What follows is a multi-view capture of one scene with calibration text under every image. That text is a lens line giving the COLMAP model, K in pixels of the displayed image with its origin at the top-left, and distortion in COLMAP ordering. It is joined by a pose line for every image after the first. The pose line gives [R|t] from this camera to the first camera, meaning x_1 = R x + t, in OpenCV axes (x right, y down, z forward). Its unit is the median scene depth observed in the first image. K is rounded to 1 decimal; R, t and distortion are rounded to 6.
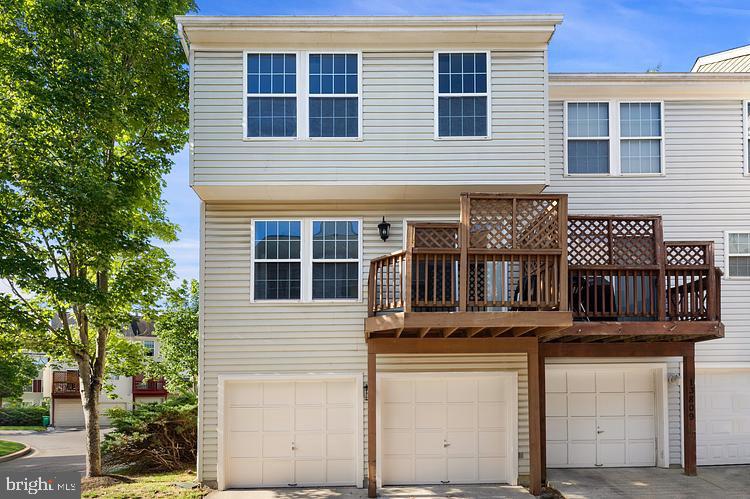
lens RADIAL K [[441.1, 0, 377.2], [0, 441.1, 289.2], [0, 0, 1]] dist [-0.001067, 0.001034]
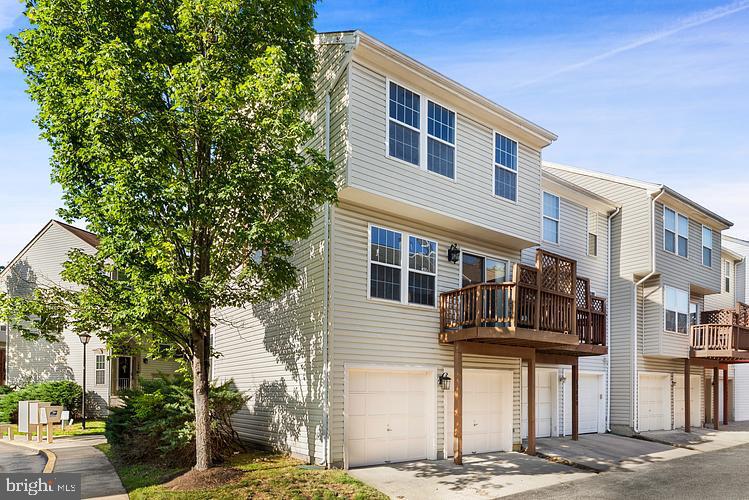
lens RADIAL K [[458.0, 0, 413.7], [0, 458.0, 249.1], [0, 0, 1]] dist [-0.005126, -0.000452]
pose [[0.799886, 0.192891, 0.568310, -0.839391], [-0.163764, 0.981158, -0.102522, 0.005149], [-0.577377, -0.011062, 0.816403, -0.011624]]
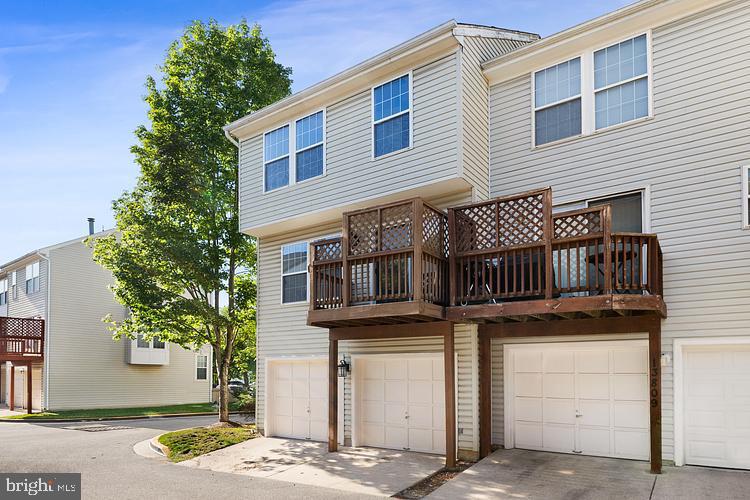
lens RADIAL K [[458.6, 0, 414.3], [0, 458.6, 249.1], [0, 0, 1]] dist [-0.005126, -0.000452]
pose [[0.825975, -0.132595, -0.547890, 0.896246], [0.117952, 0.991080, -0.062032, -0.007619], [0.551228, -0.013387, 0.834247, 0.007539]]
